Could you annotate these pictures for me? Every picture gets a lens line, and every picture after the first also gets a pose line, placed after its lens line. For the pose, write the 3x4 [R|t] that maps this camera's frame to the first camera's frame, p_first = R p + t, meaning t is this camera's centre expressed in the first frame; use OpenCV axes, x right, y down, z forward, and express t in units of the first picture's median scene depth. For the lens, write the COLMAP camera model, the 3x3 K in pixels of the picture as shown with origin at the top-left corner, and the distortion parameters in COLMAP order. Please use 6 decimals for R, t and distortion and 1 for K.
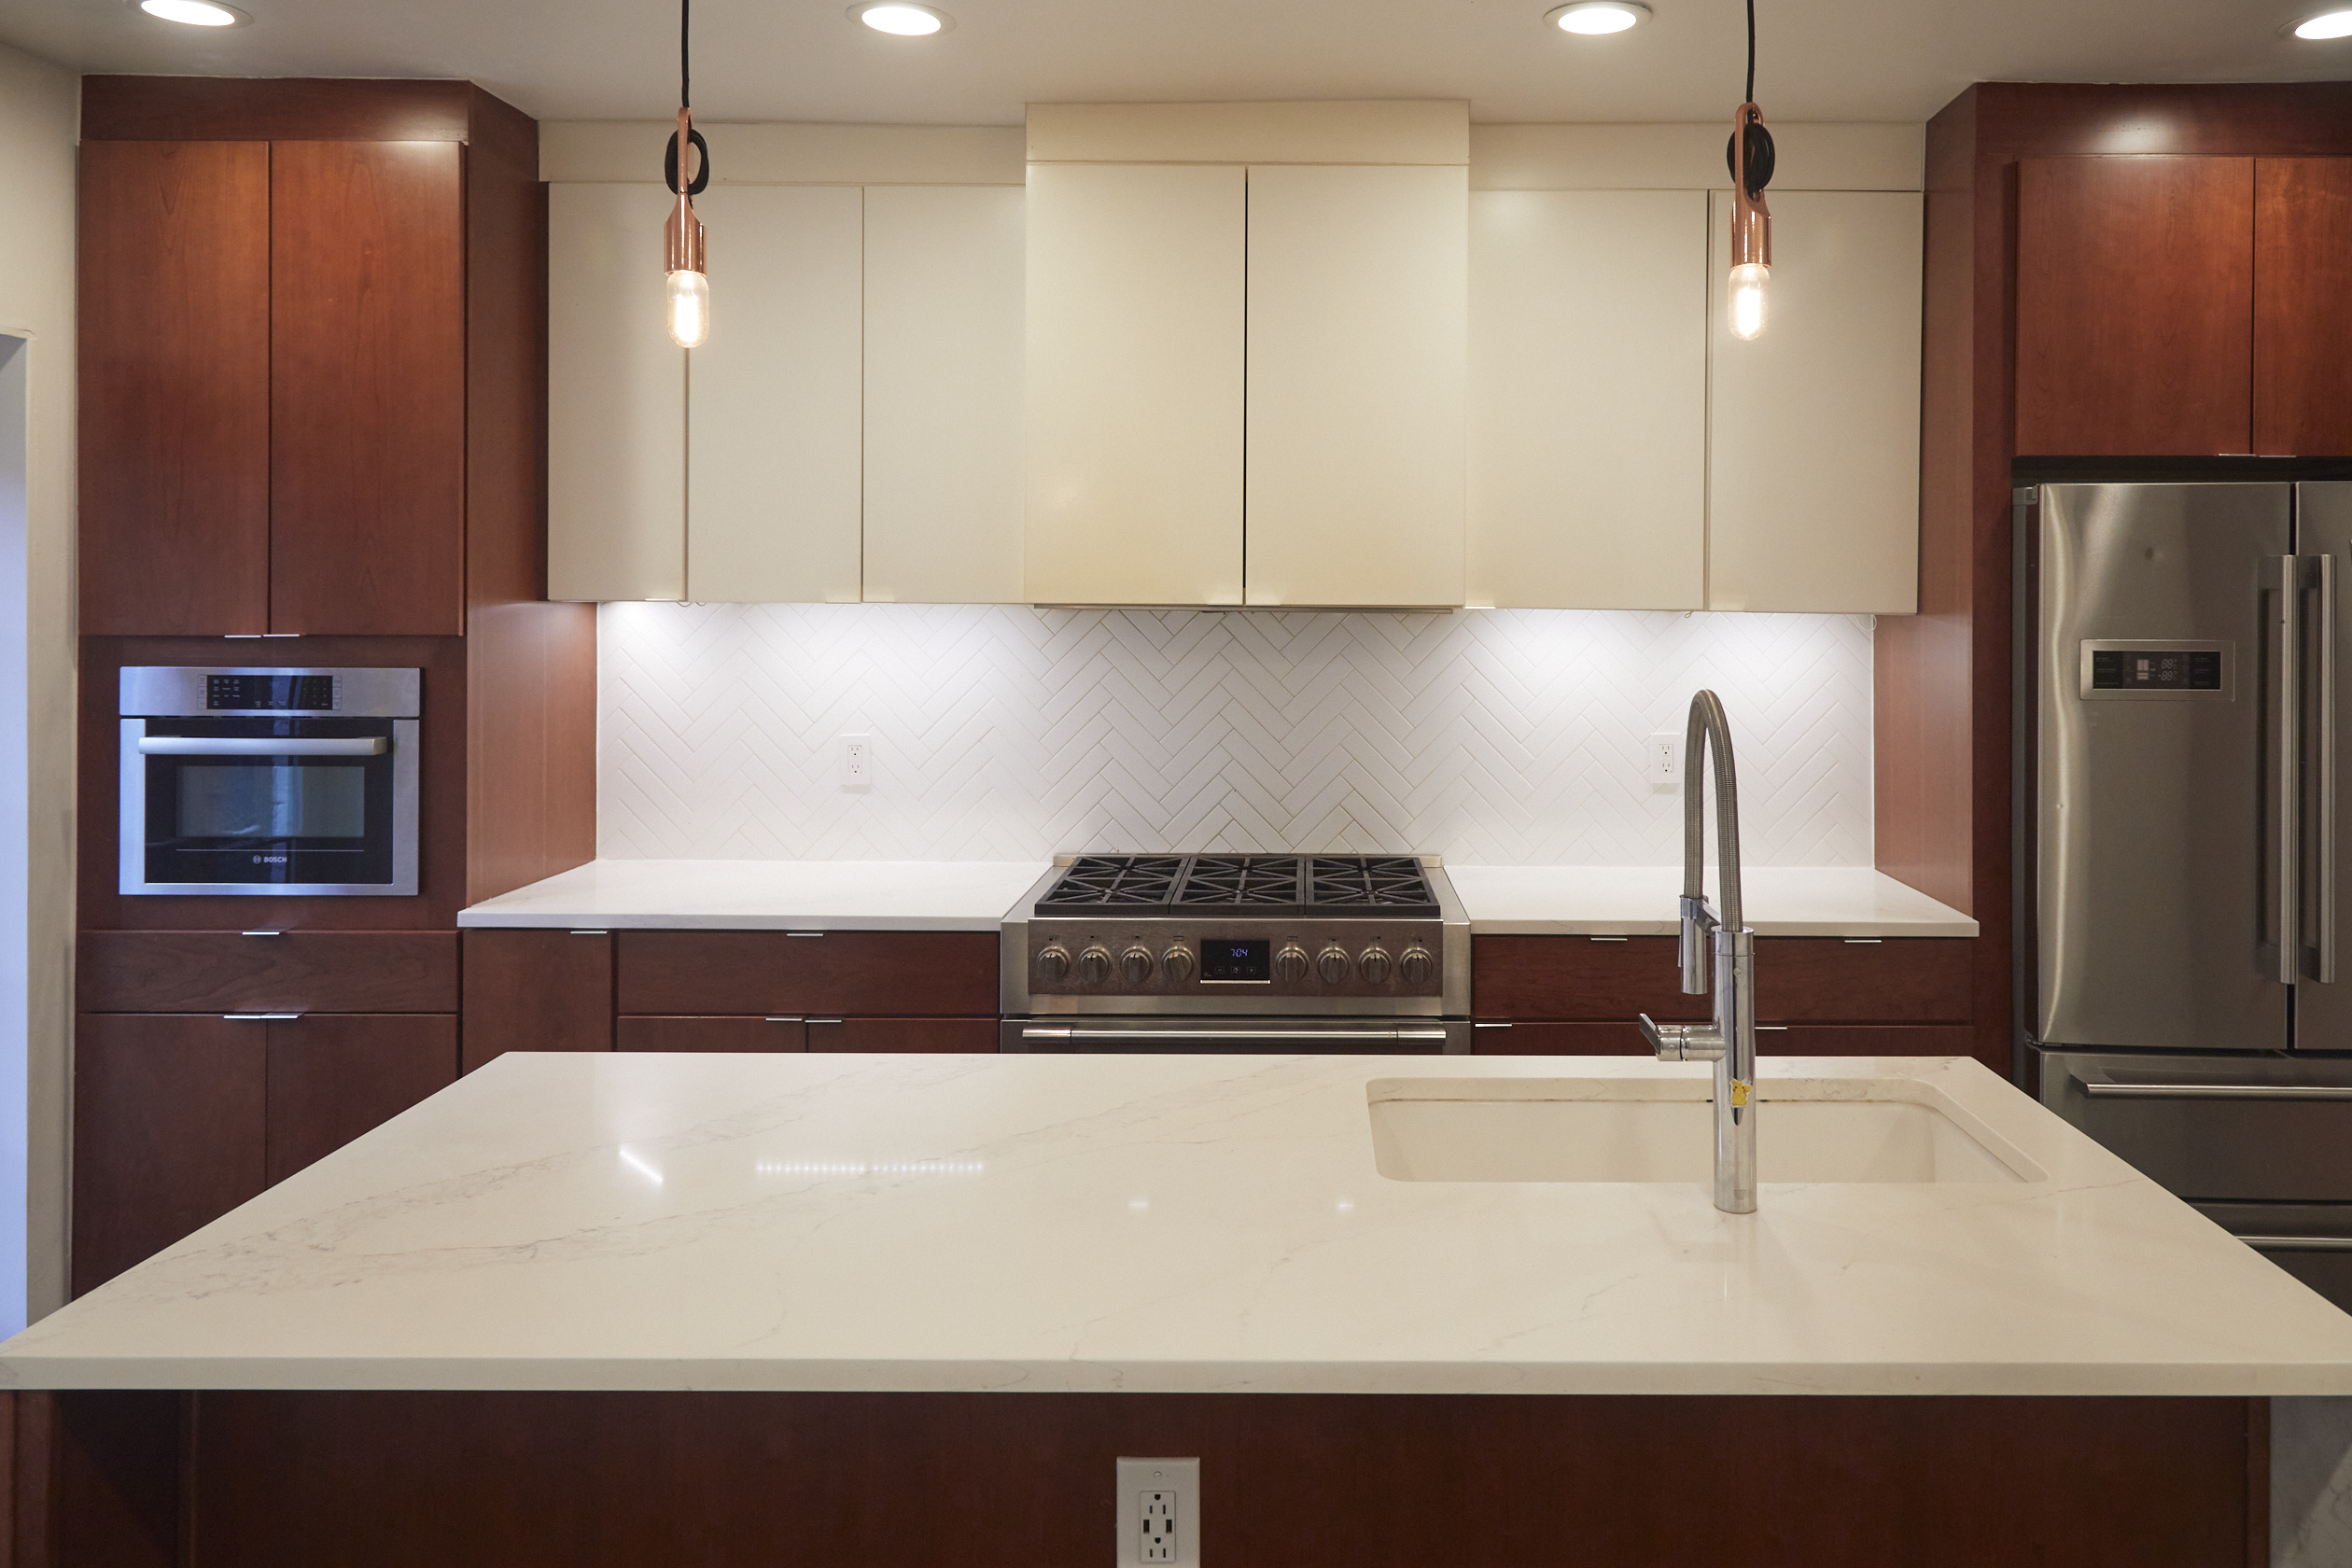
lens RADIAL K [[1630.2, 0, 1286.1], [0, 1630.2, 728.5], [0, 0, 1]] dist [0.002003, -0.002965]
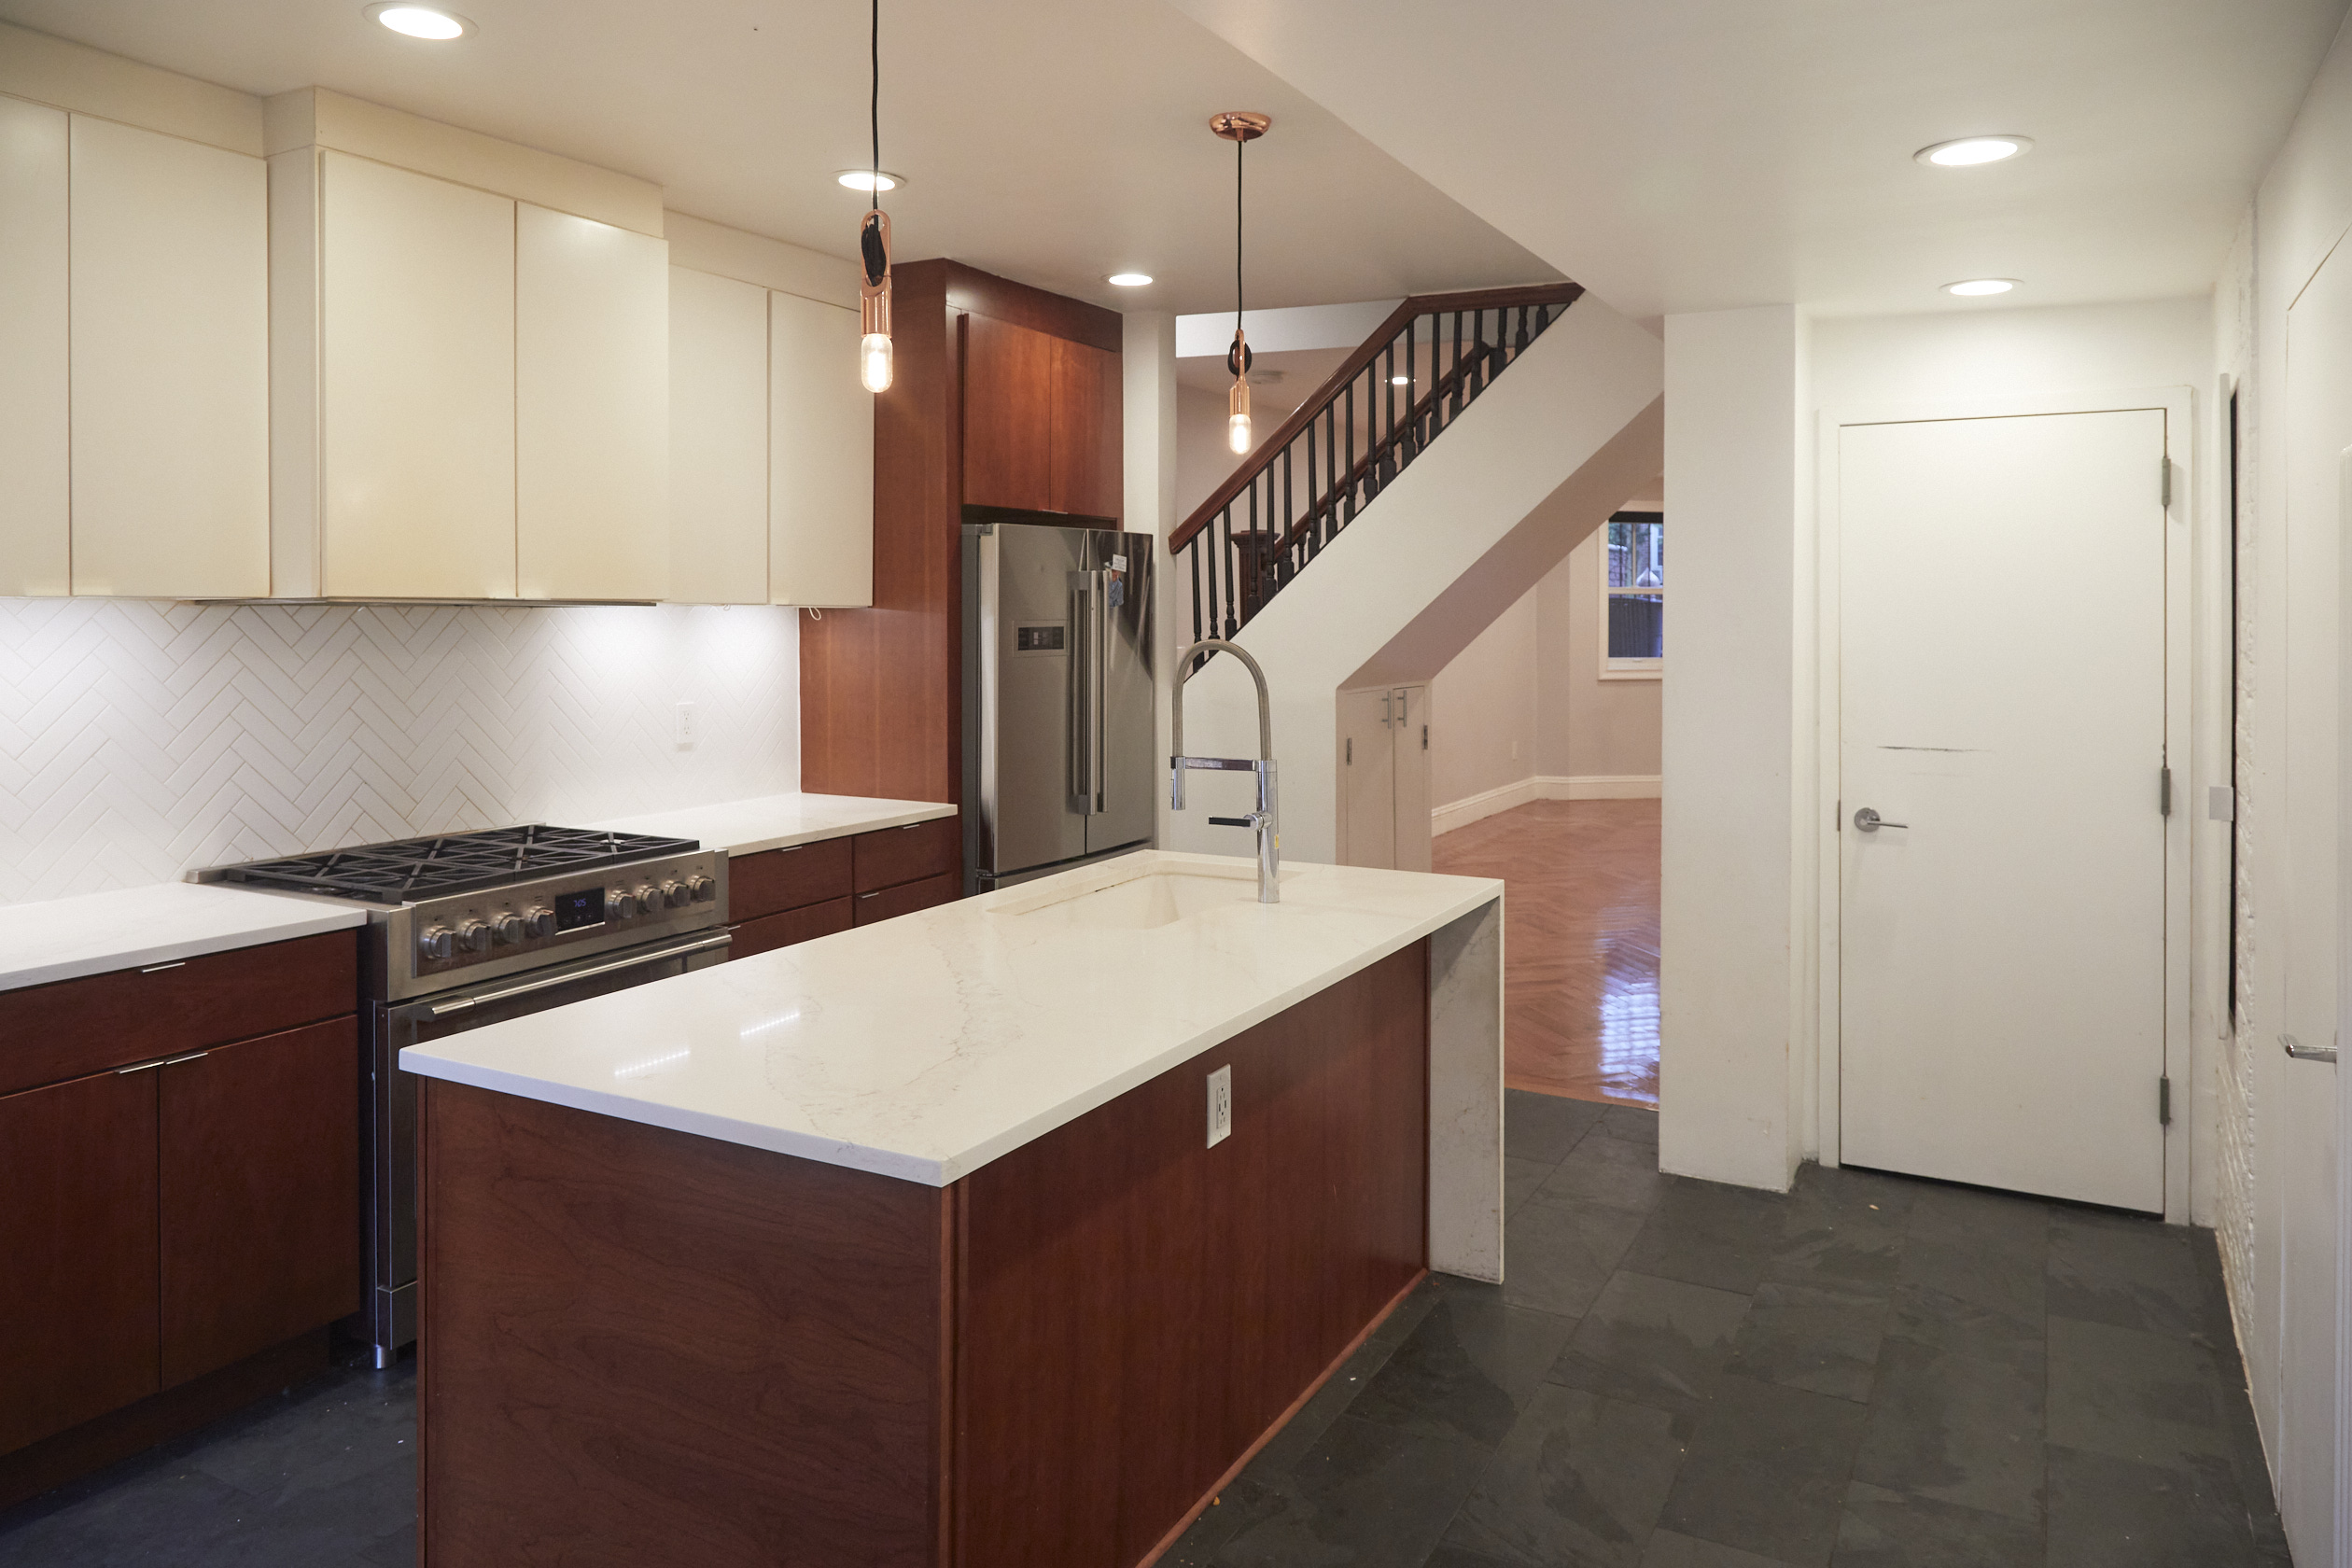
lens RADIAL K [[1579.9, 0, 1176.0], [0, 1579.9, 784.0], [0, 0, 1]] dist [-0.000447, -0.000007]
pose [[0.479005, -0.100075, 0.872089, -0.785935], [0.072441, 0.994598, 0.074345, 0.002199], [-0.874818, 0.027564, 0.483667, 0.096504]]
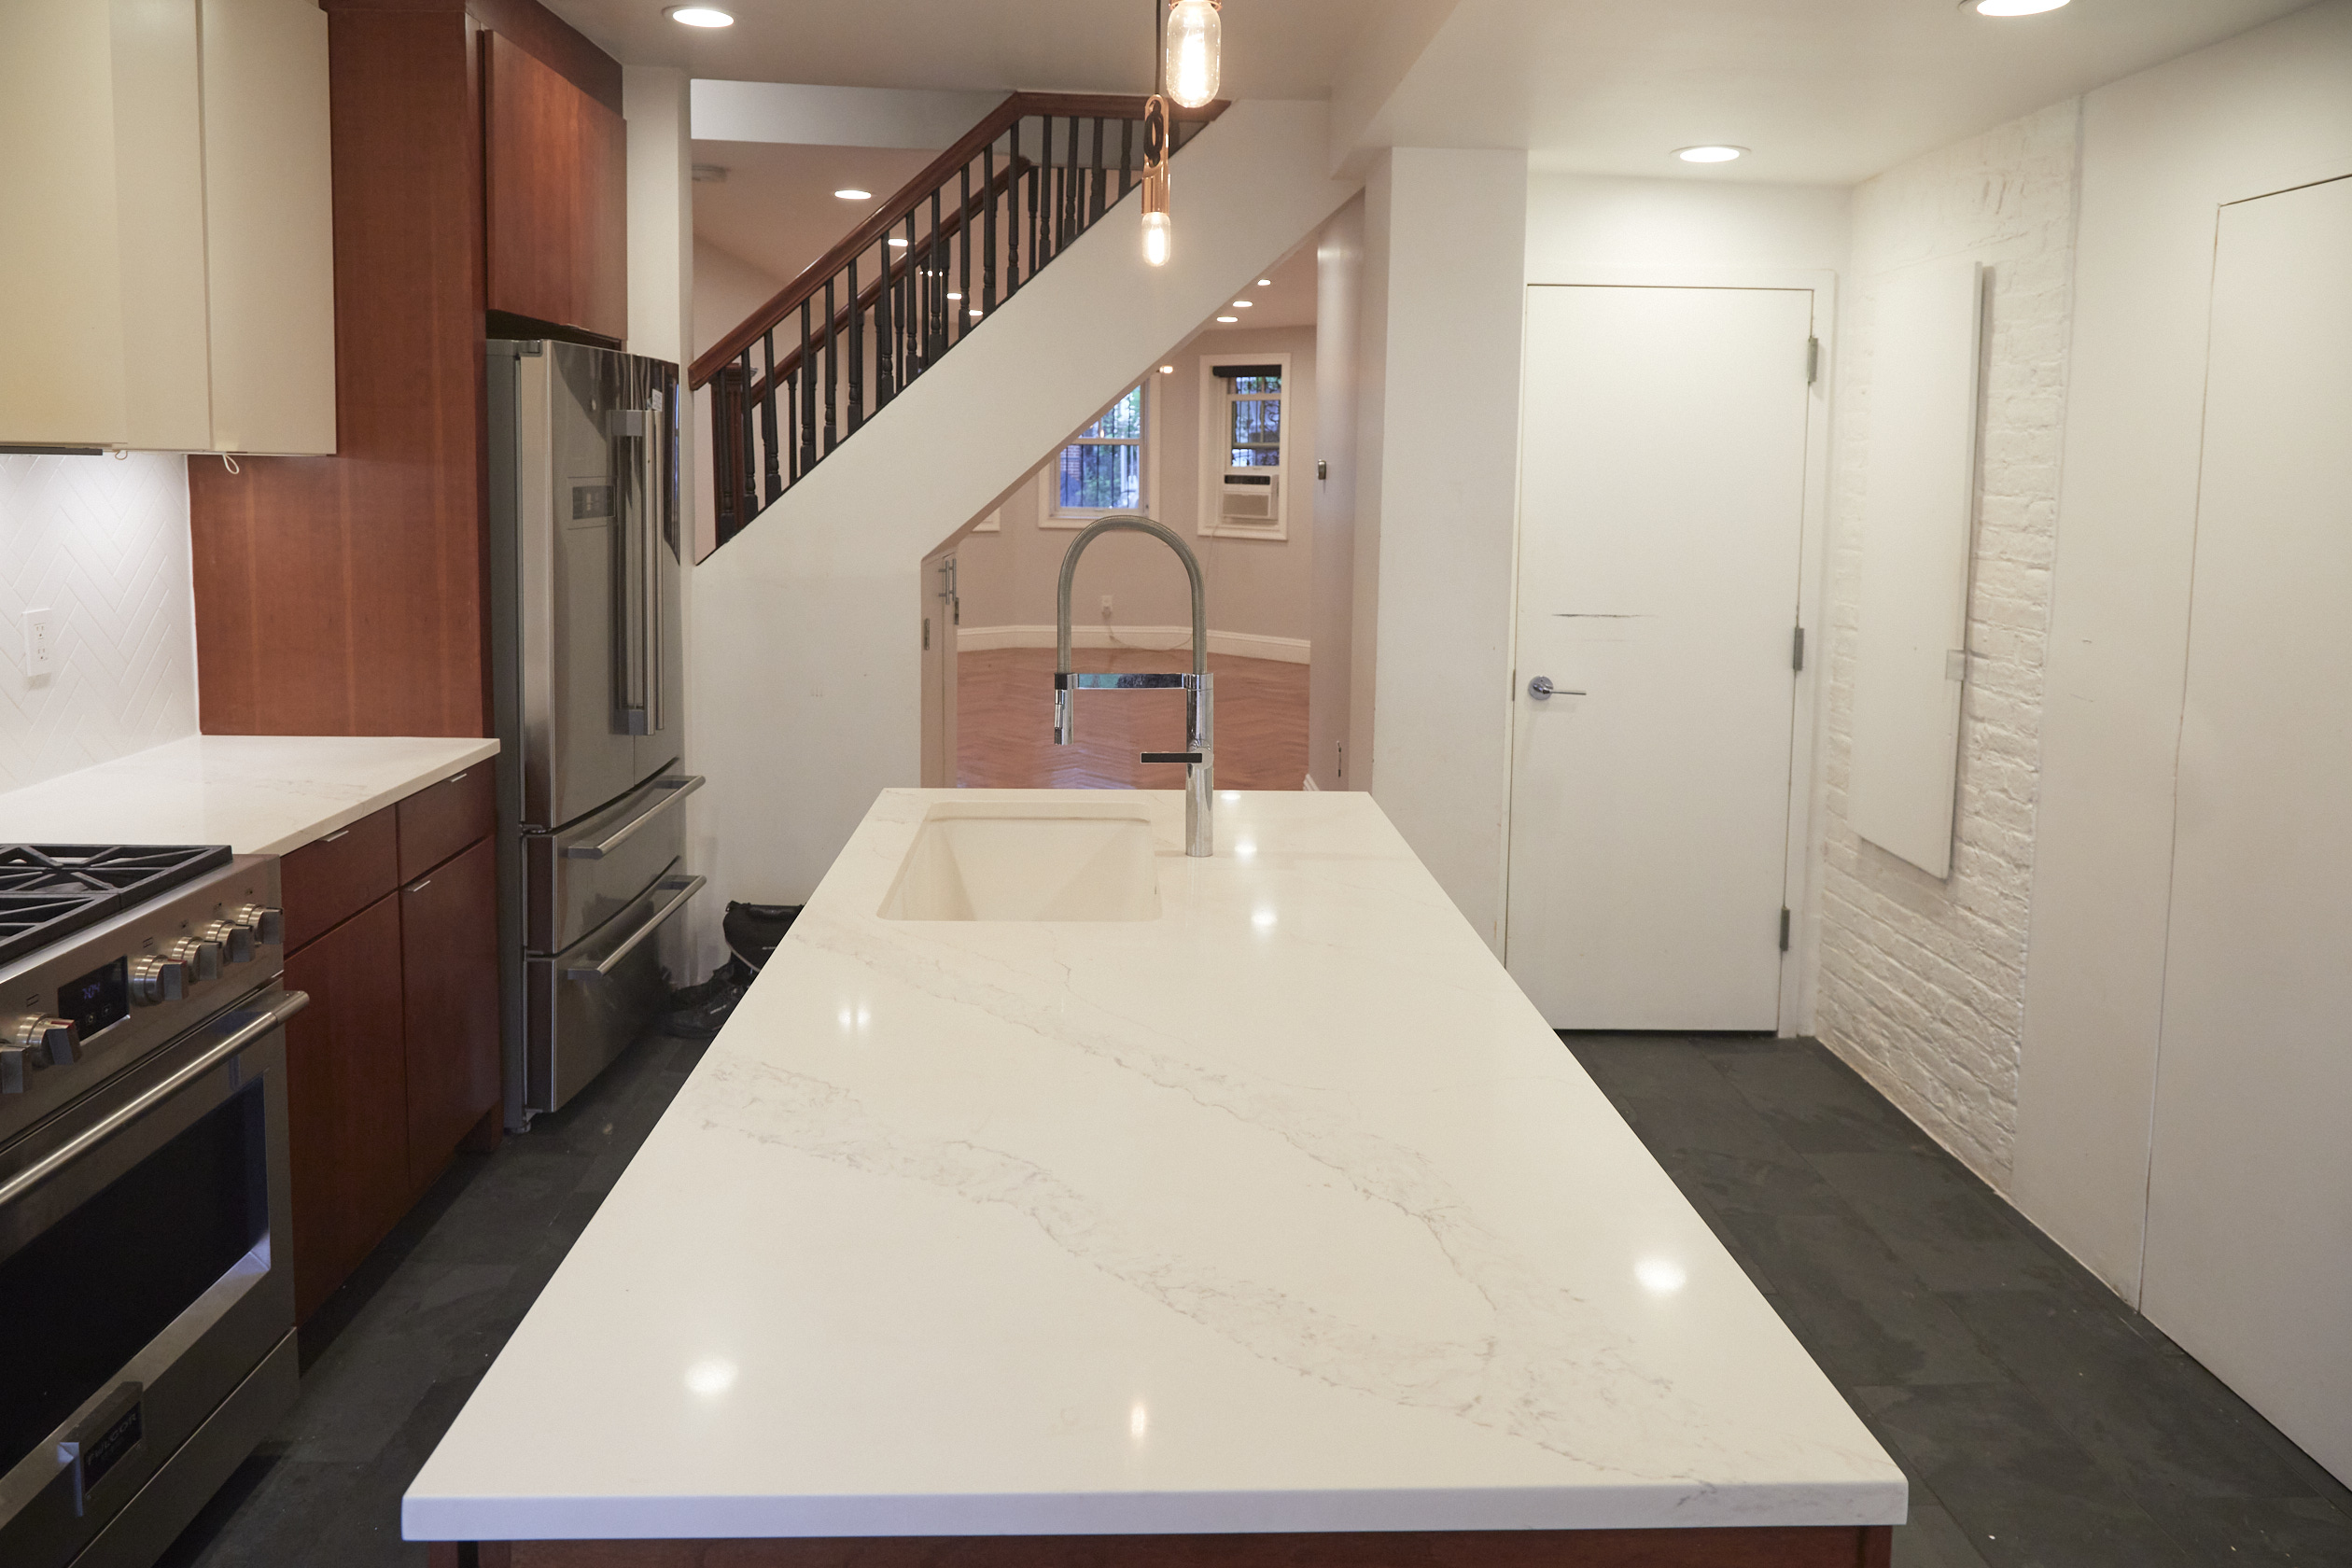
lens RADIAL K [[1570.6, 0, 1168.0], [0, 1570.6, 707.4], [0, 0, 1]] dist [-0.002463, 0.000770]
pose [[-0.042569, -0.159763, 0.986237, -0.635073], [0.064797, 0.984612, 0.162296, -0.045063], [-0.996990, 0.070814, -0.031561, 0.590366]]
